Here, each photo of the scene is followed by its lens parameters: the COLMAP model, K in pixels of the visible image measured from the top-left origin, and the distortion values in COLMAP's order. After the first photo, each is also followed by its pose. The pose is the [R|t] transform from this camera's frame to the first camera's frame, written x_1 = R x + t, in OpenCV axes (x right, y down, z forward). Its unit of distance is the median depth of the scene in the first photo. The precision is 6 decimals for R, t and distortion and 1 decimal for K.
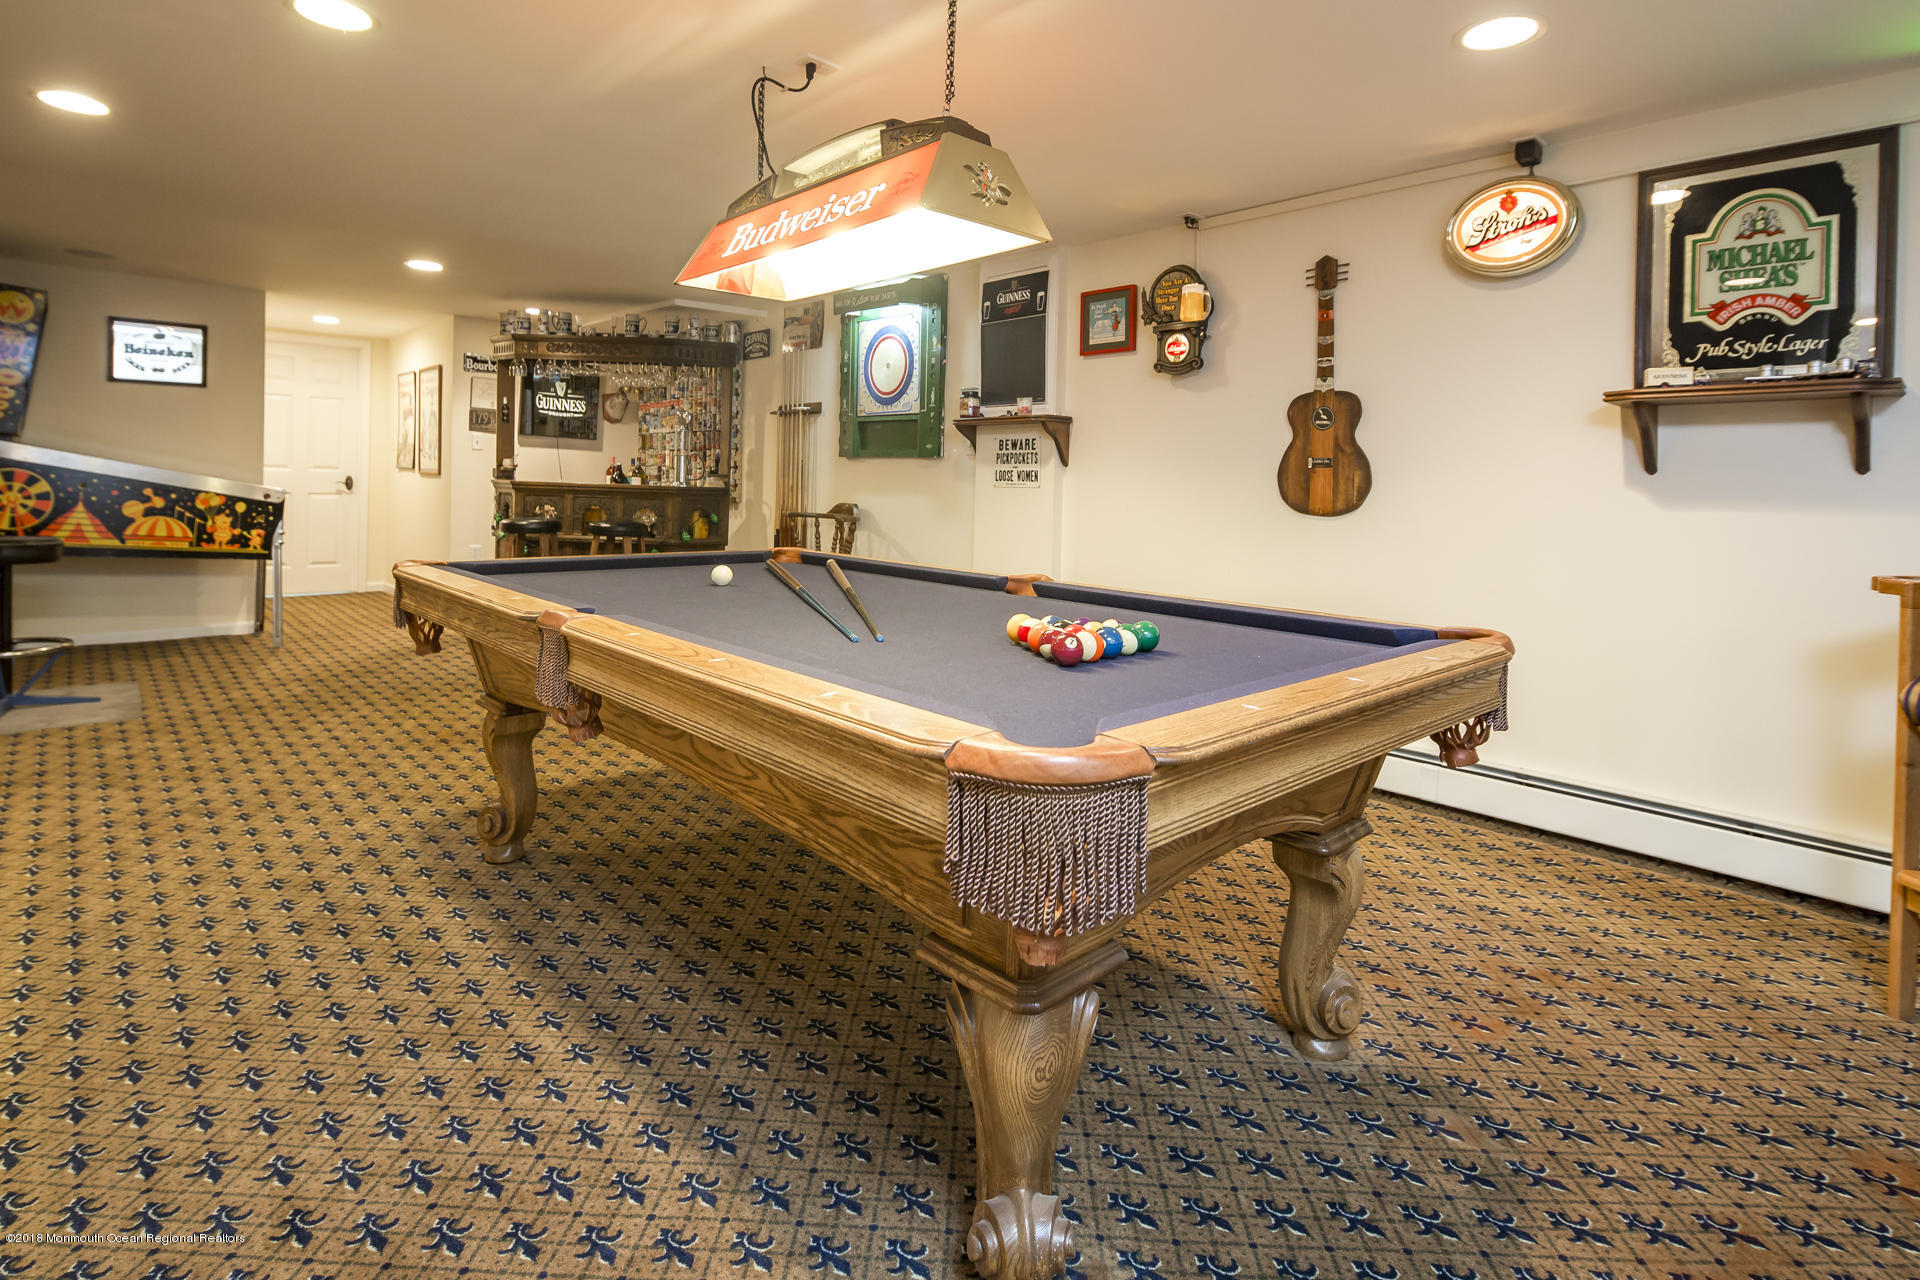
lens RADIAL K [[945.8, 0, 961.9], [0, 945.8, 571.2], [0, 0, 1]] dist [-0.002812, -0.001184]
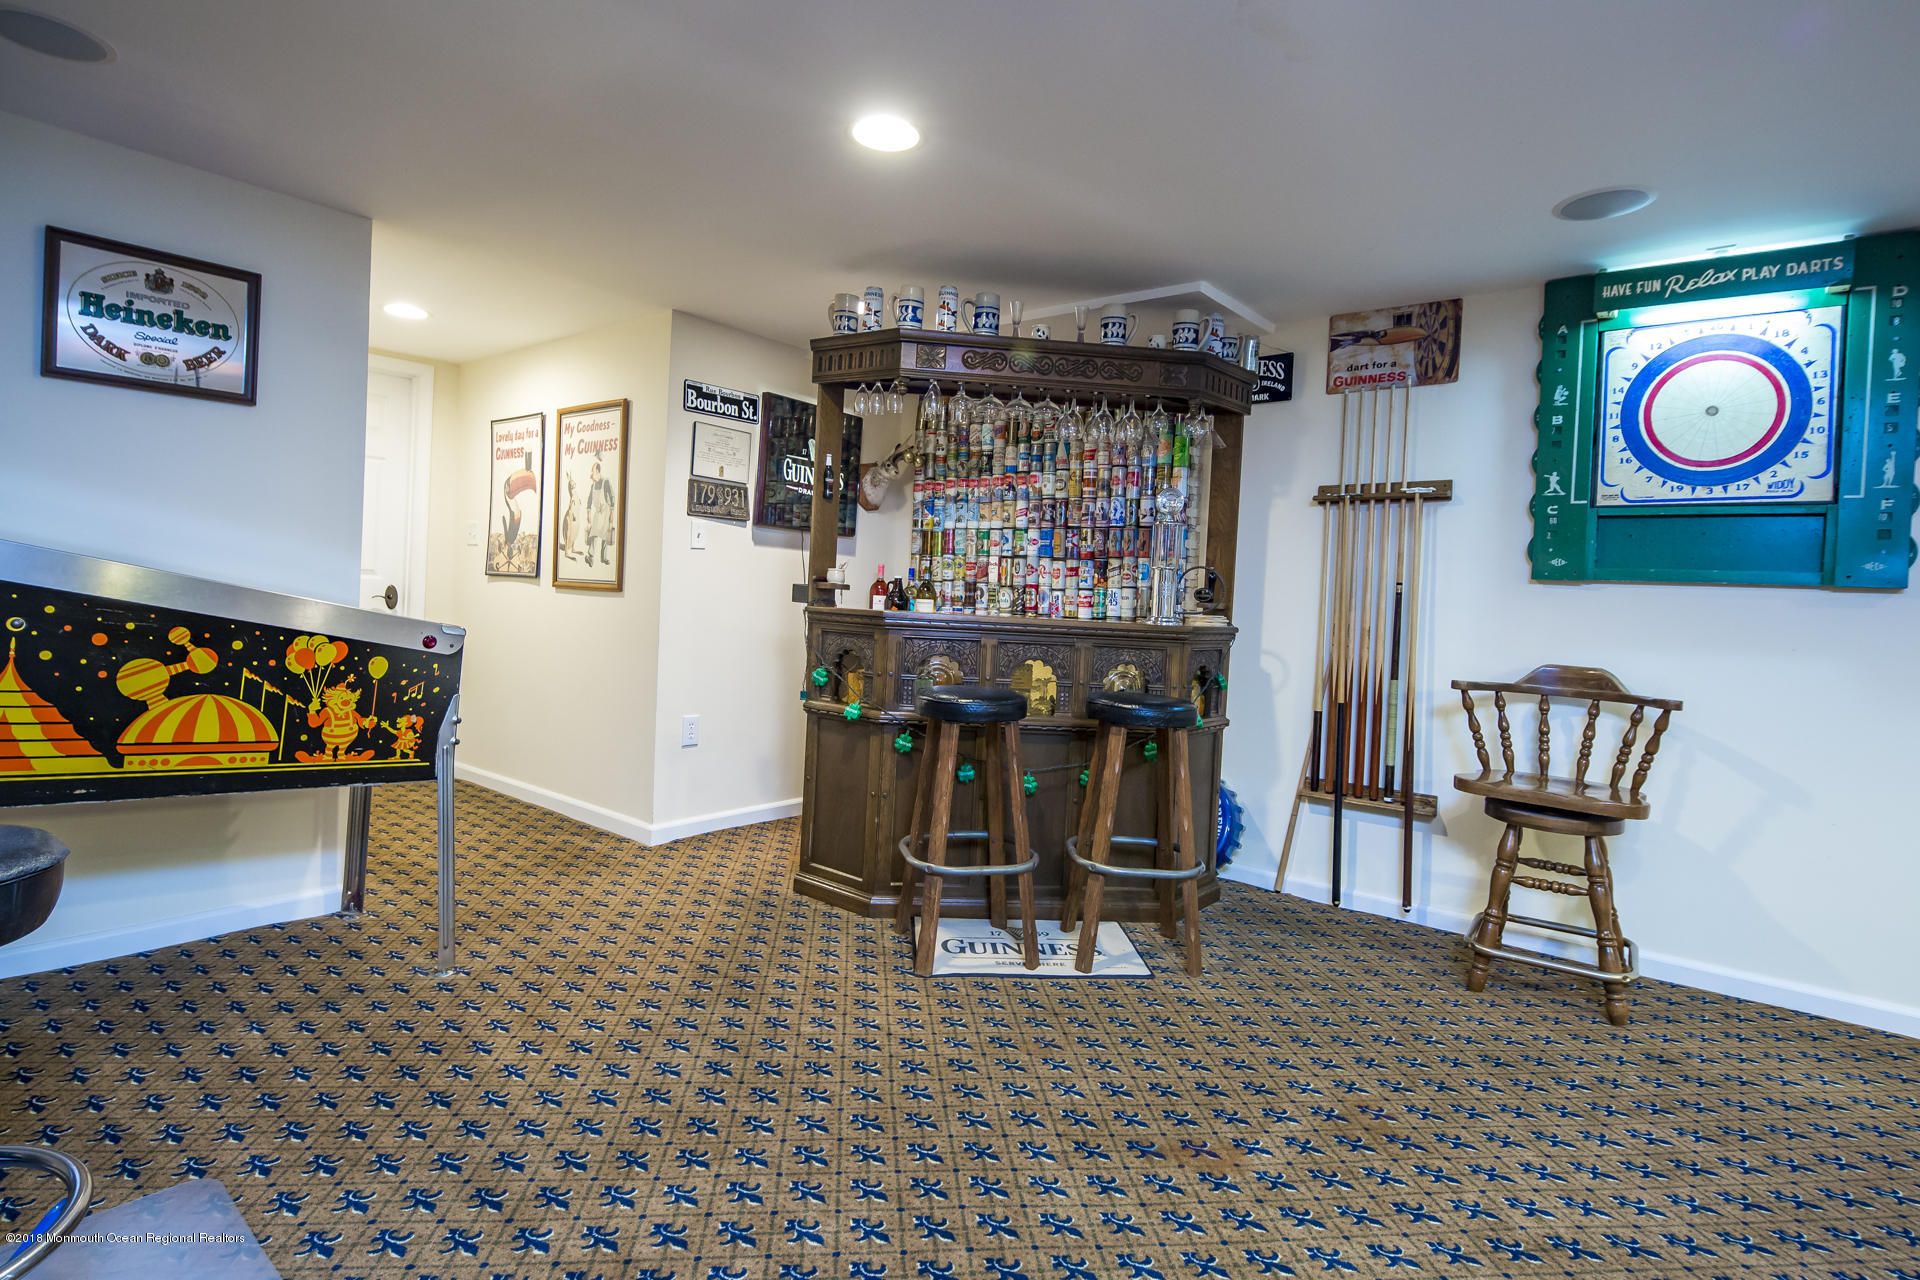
lens RADIAL K [[954.5, 0, 960.1], [0, 954.5, 675.0], [0, 0, 1]] dist [0.000442, -0.001138]
pose [[0.991776, 0.006908, 0.127801, -0.549511], [-0.006271, 0.999966, -0.005389, -0.063585], [-0.127834, 0.004543, 0.991785, 0.517932]]
